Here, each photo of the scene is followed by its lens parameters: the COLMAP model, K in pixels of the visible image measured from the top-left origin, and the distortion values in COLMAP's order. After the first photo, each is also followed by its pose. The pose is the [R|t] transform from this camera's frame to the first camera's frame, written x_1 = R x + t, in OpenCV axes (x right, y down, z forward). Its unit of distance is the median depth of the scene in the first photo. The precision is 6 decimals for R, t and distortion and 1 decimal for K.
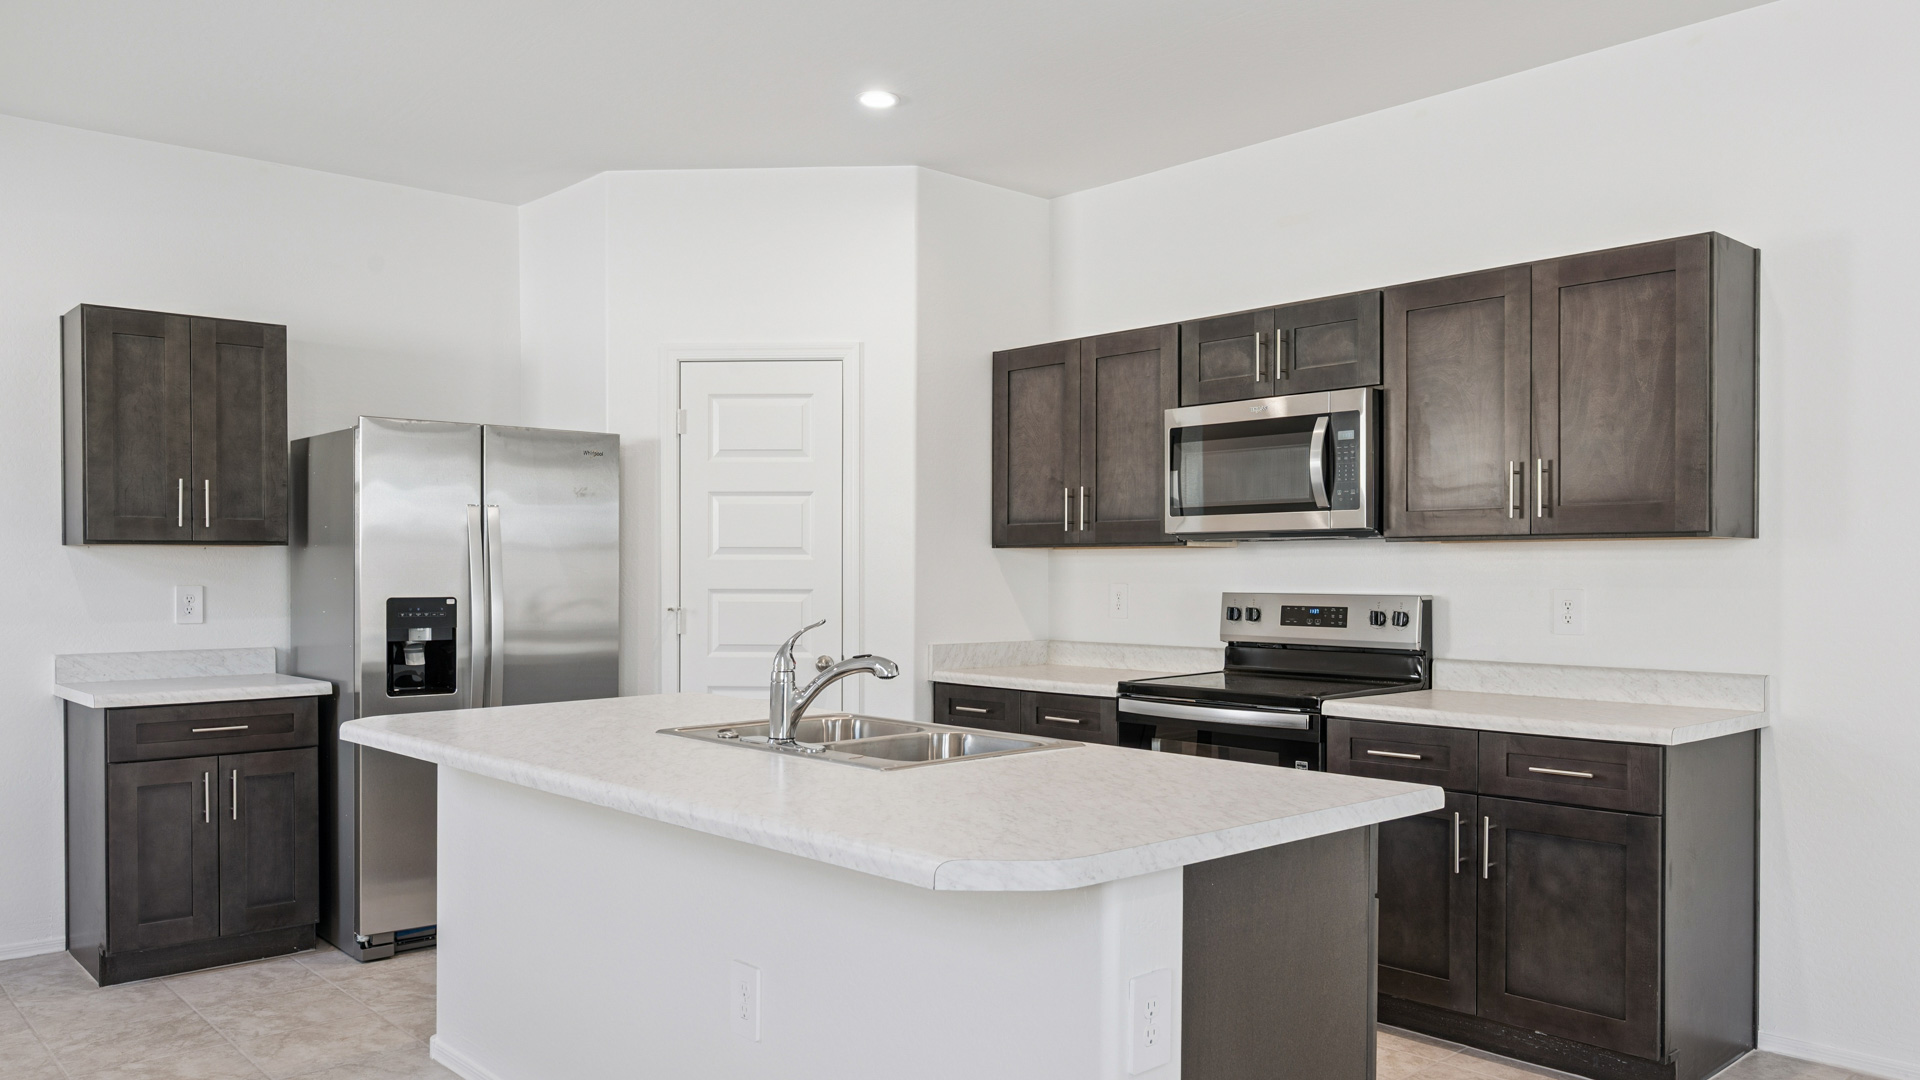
lens RADIAL K [[1387.3, 0, 949.2], [0, 1387.3, 583.2], [0, 0, 1]] dist [0.000504, -0.002281]
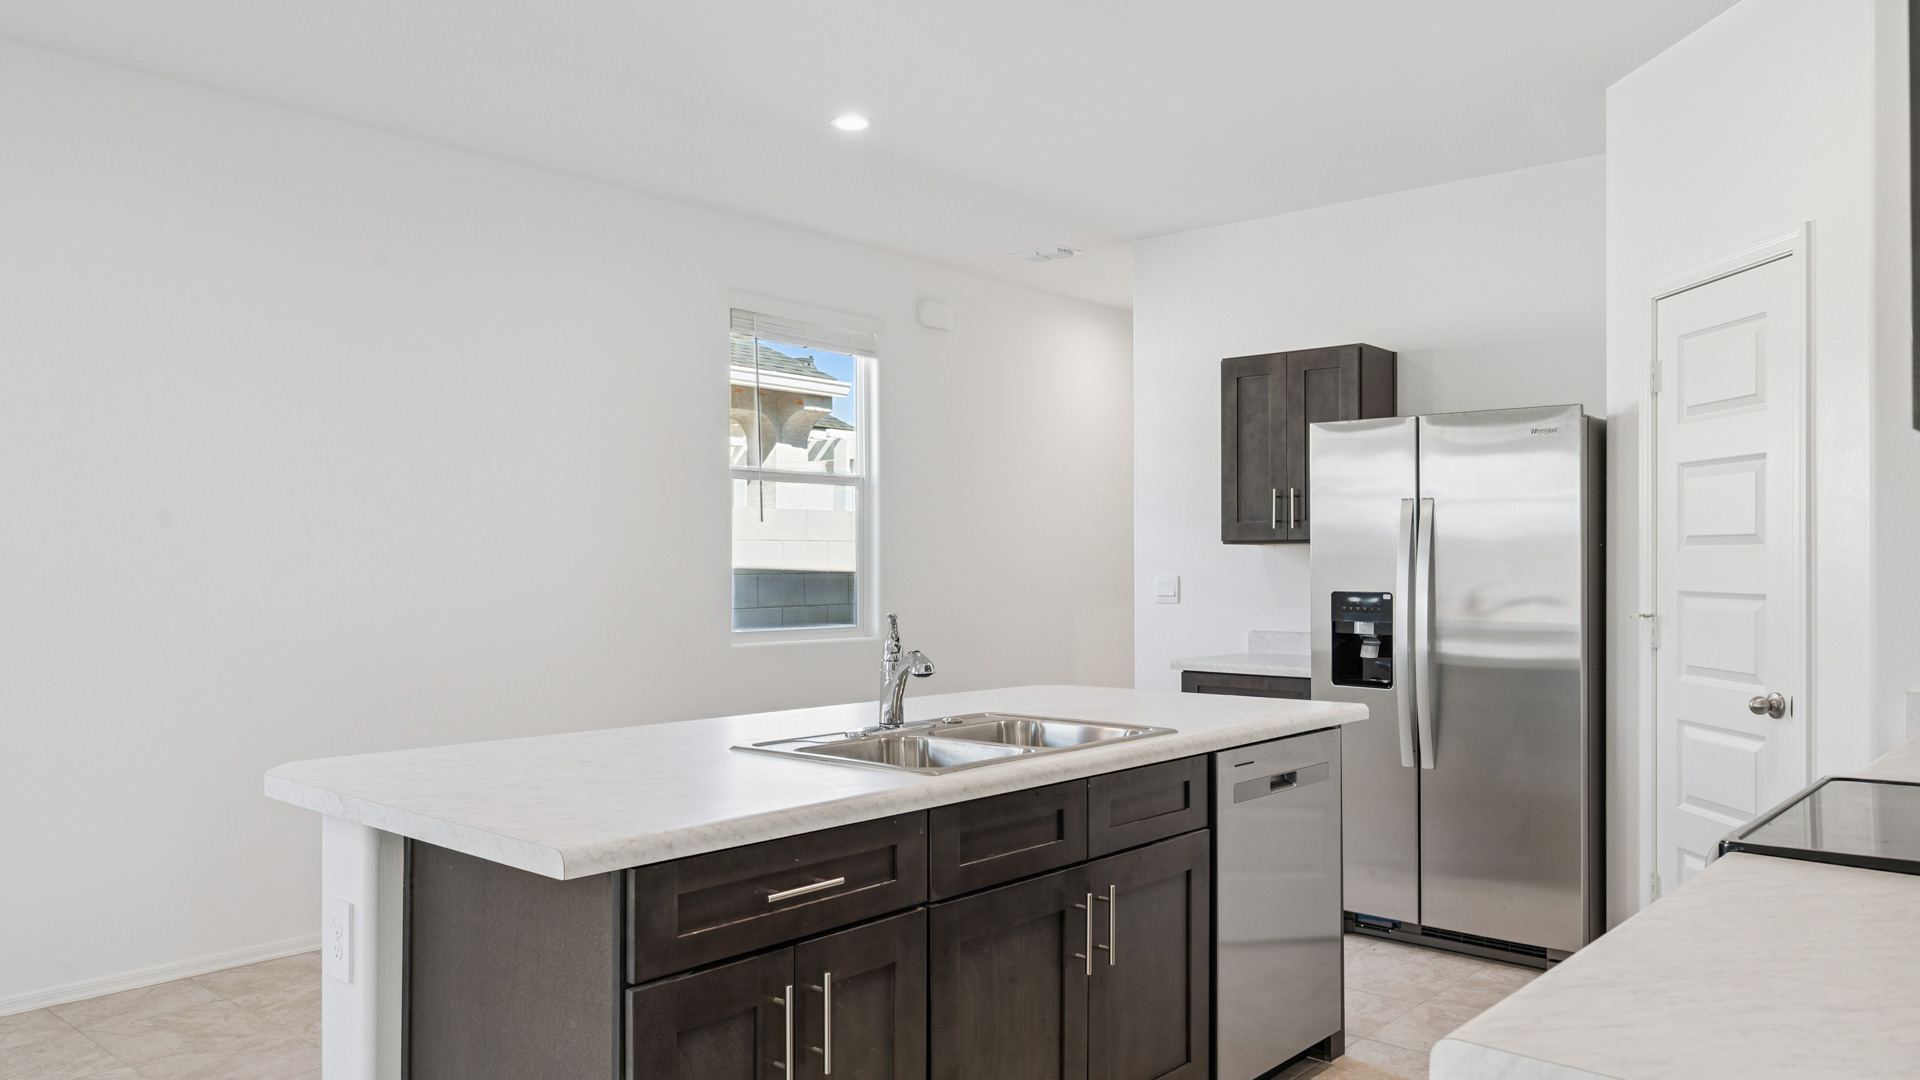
lens RADIAL K [[1367.0, 0, 968.2], [0, 1367.0, 549.6], [0, 0, 1]] dist [-0.006305, 0.002116]
pose [[0.125221, -0.008892, -0.992089, 0.586933], [-0.011364, 0.999881, -0.010396, -0.007203], [0.992064, 0.012576, 0.125105, 0.585820]]
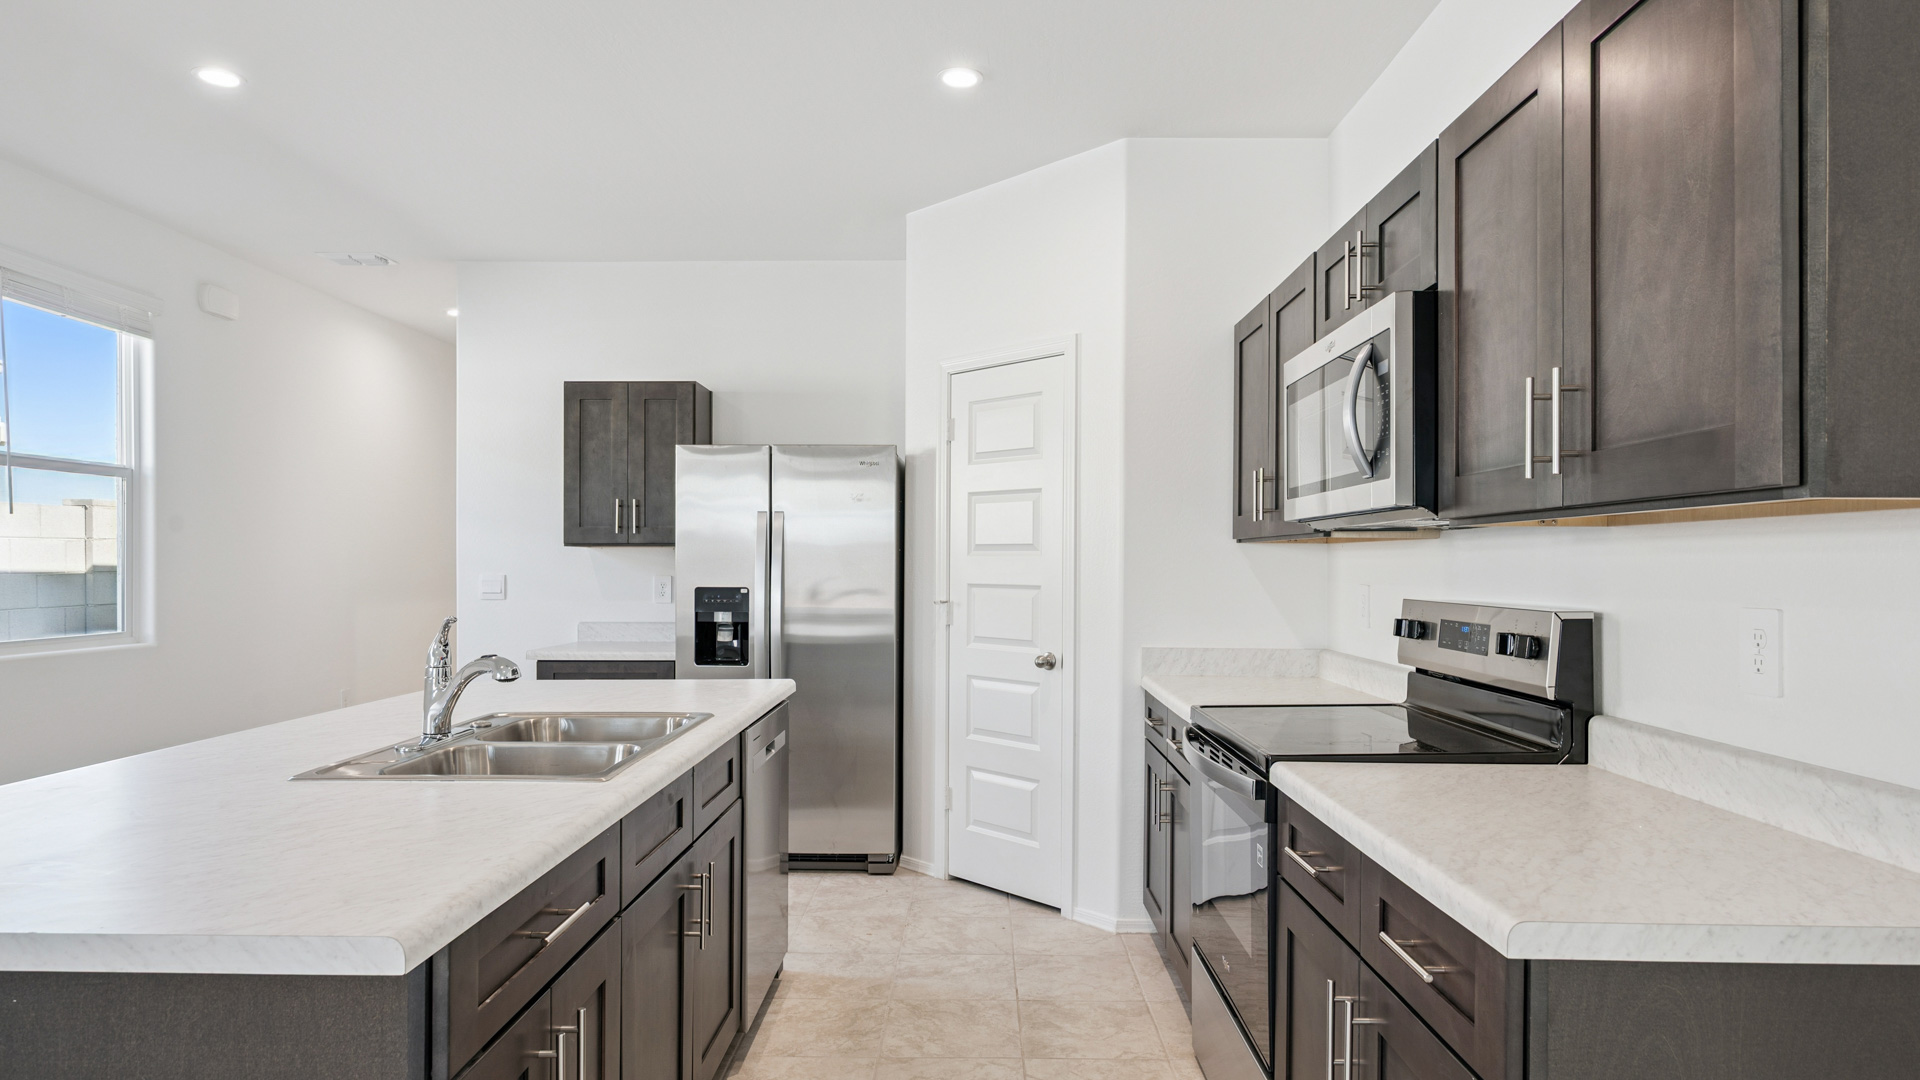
lens RADIAL K [[1087.5, 0, 961.8], [0, 1087.5, 563.4], [0, 0, 1]] dist [0.002816, -0.002989]
pose [[0.737078, 0.002175, -0.675804, 0.438334], [-0.009955, 0.999921, -0.007640, -0.005725], [0.675734, 0.012359, 0.737042, 0.427167]]
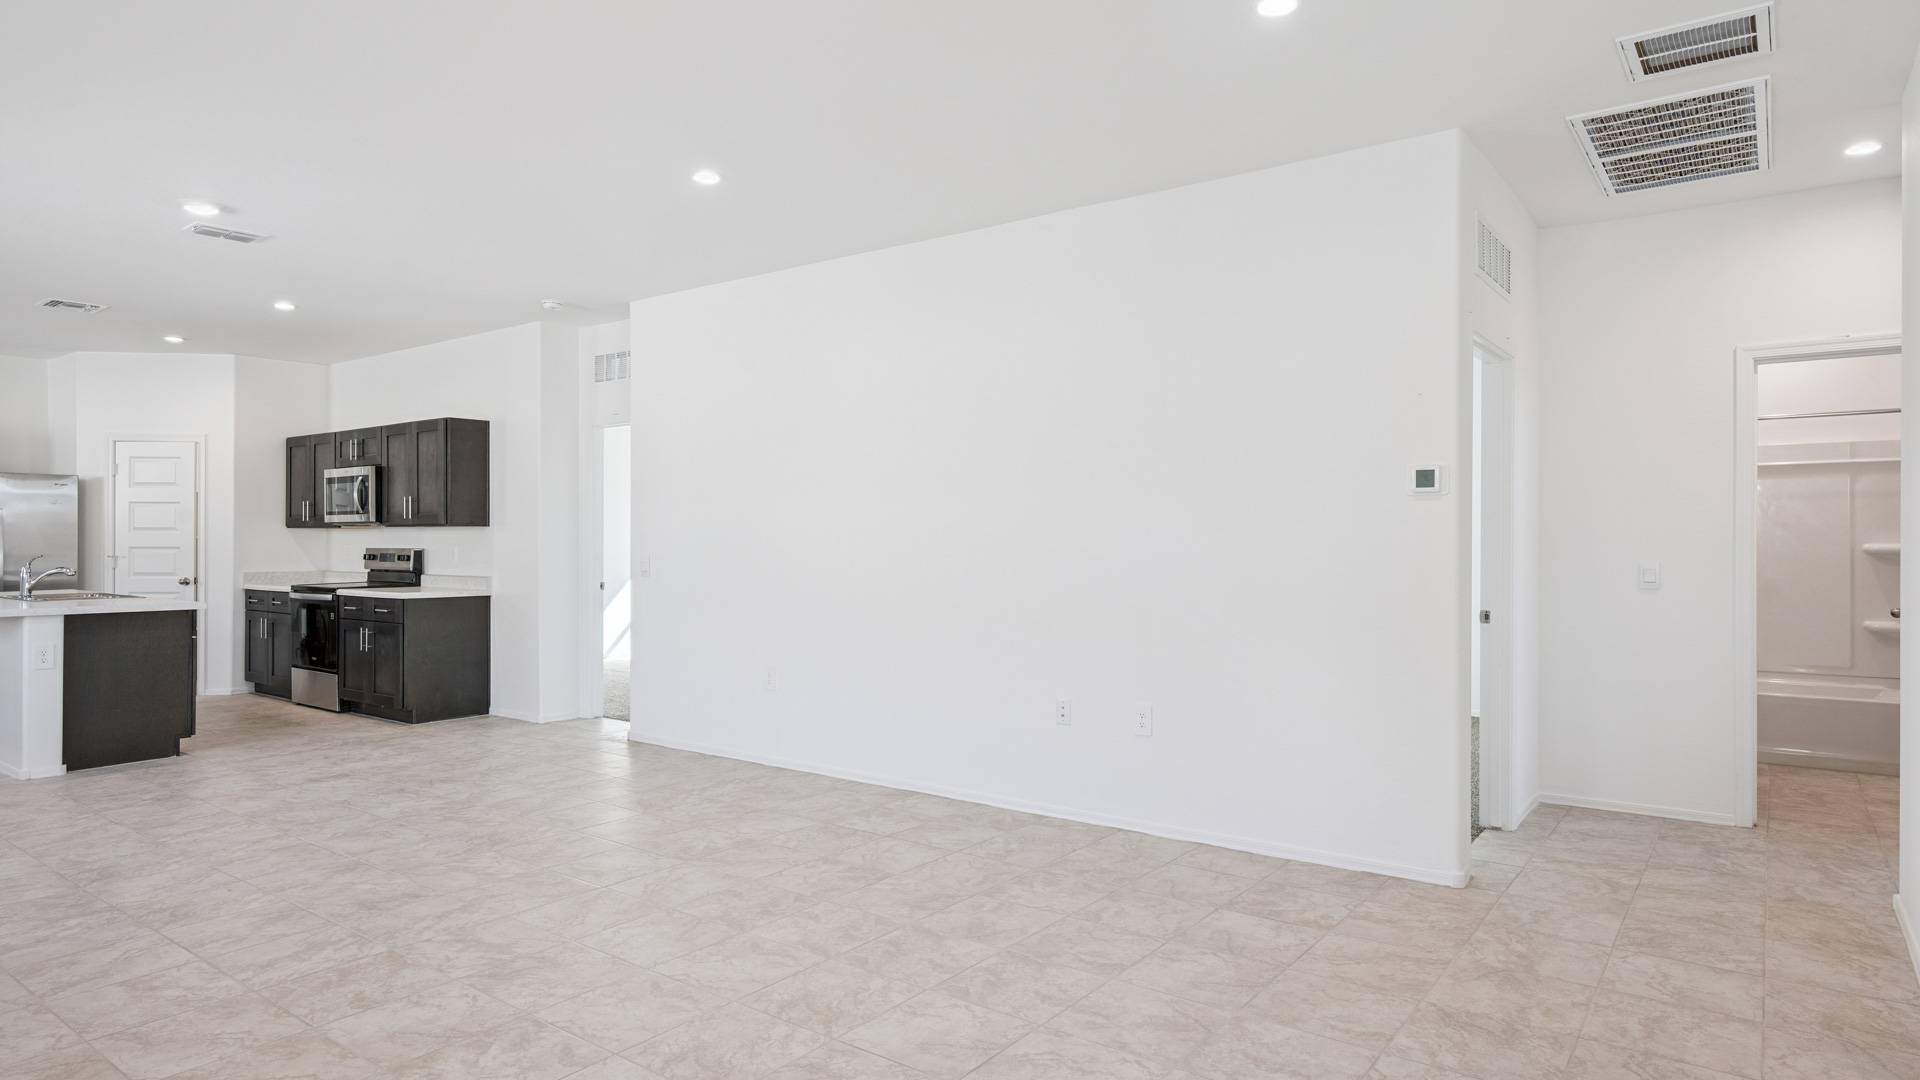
lens RADIAL K [[1067.8, 0, 954.9], [0, 1067.8, 540.5], [0, 0, 1]] dist [-0.000203, -0.002517]
pose [[0.979158, 0.001242, 0.203094, 0.833262], [0.000840, 0.999948, -0.010167, 0.013870], [-0.203096, 0.010126, 0.979106, -0.980639]]
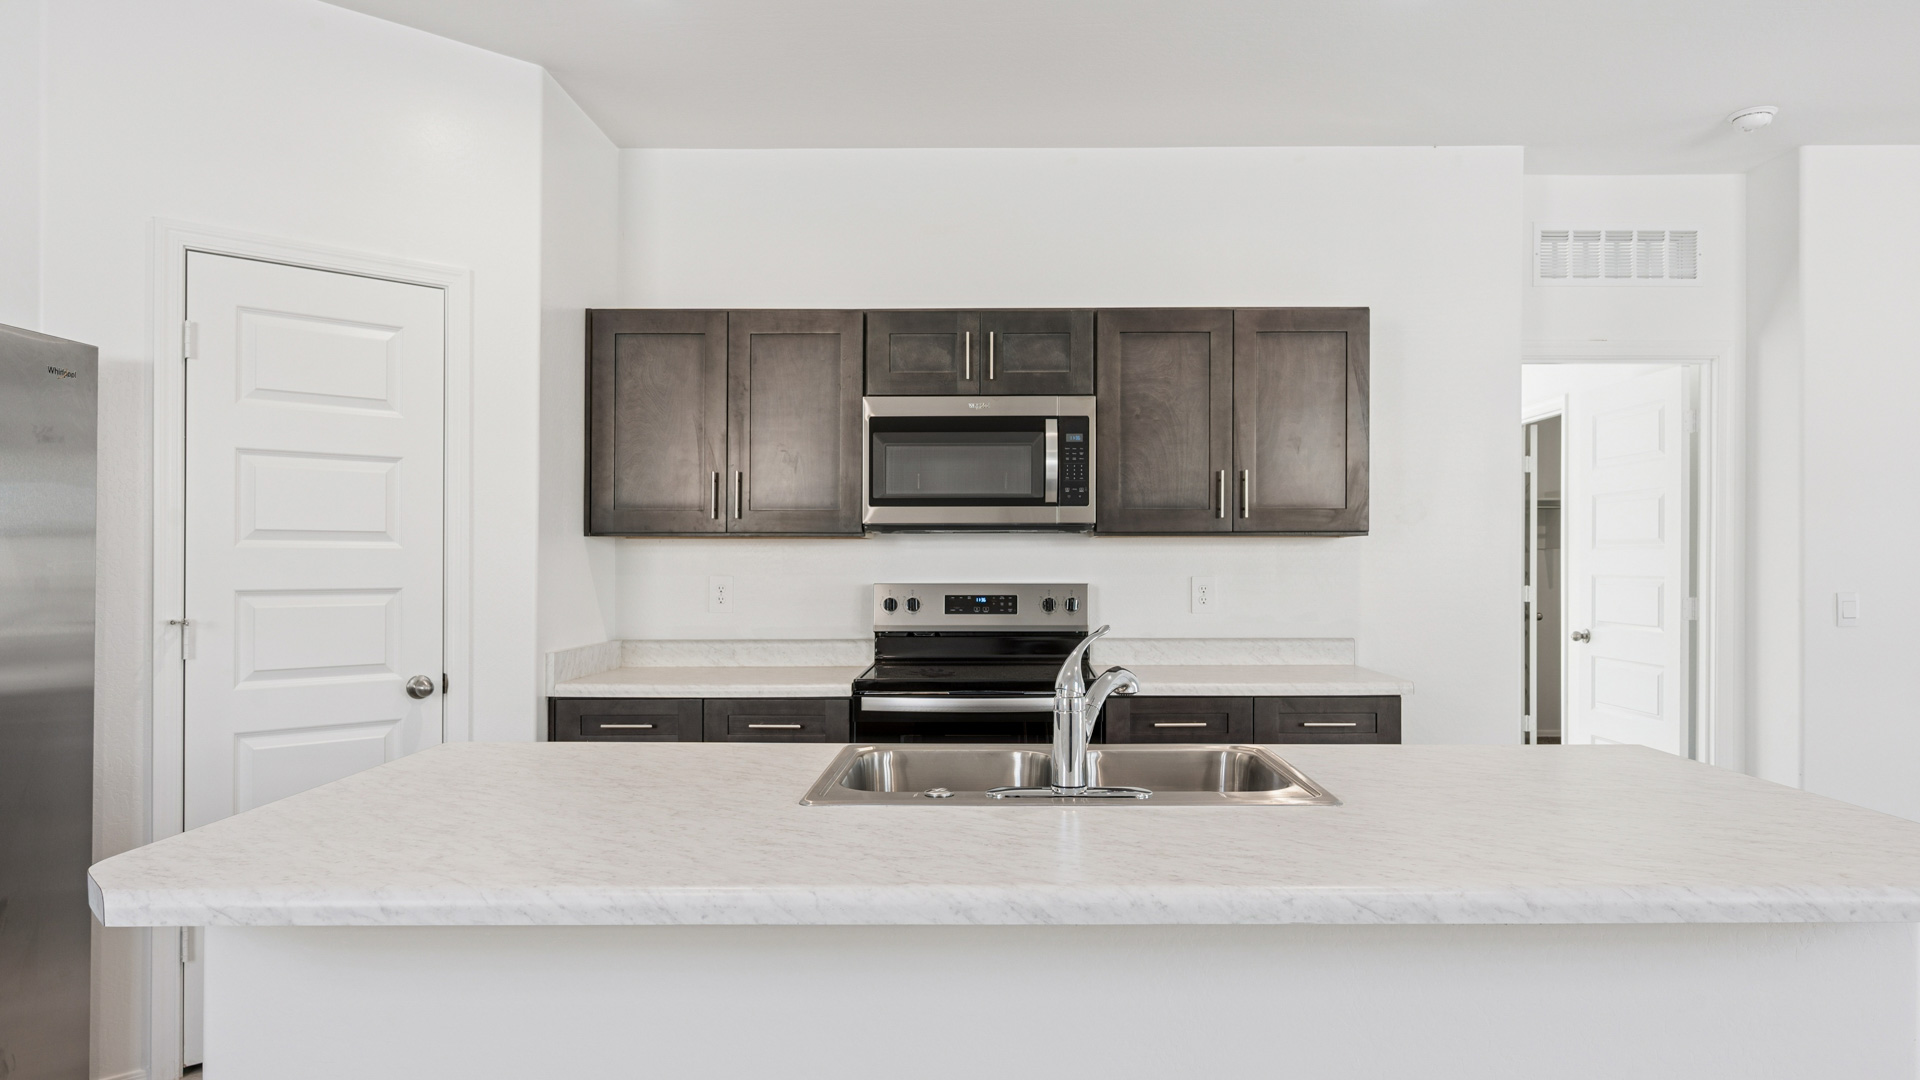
lens RADIAL K [[1160.2, 0, 968.7], [0, 1160.2, 566.9], [0, 0, 1]] dist [0.005336, -0.009009]
pose [[0.678116, -0.003980, 0.734944, -0.395235], [0.008922, 0.999956, -0.002817, -0.002718], [-0.734901, 0.008468, 0.678122, 0.392436]]
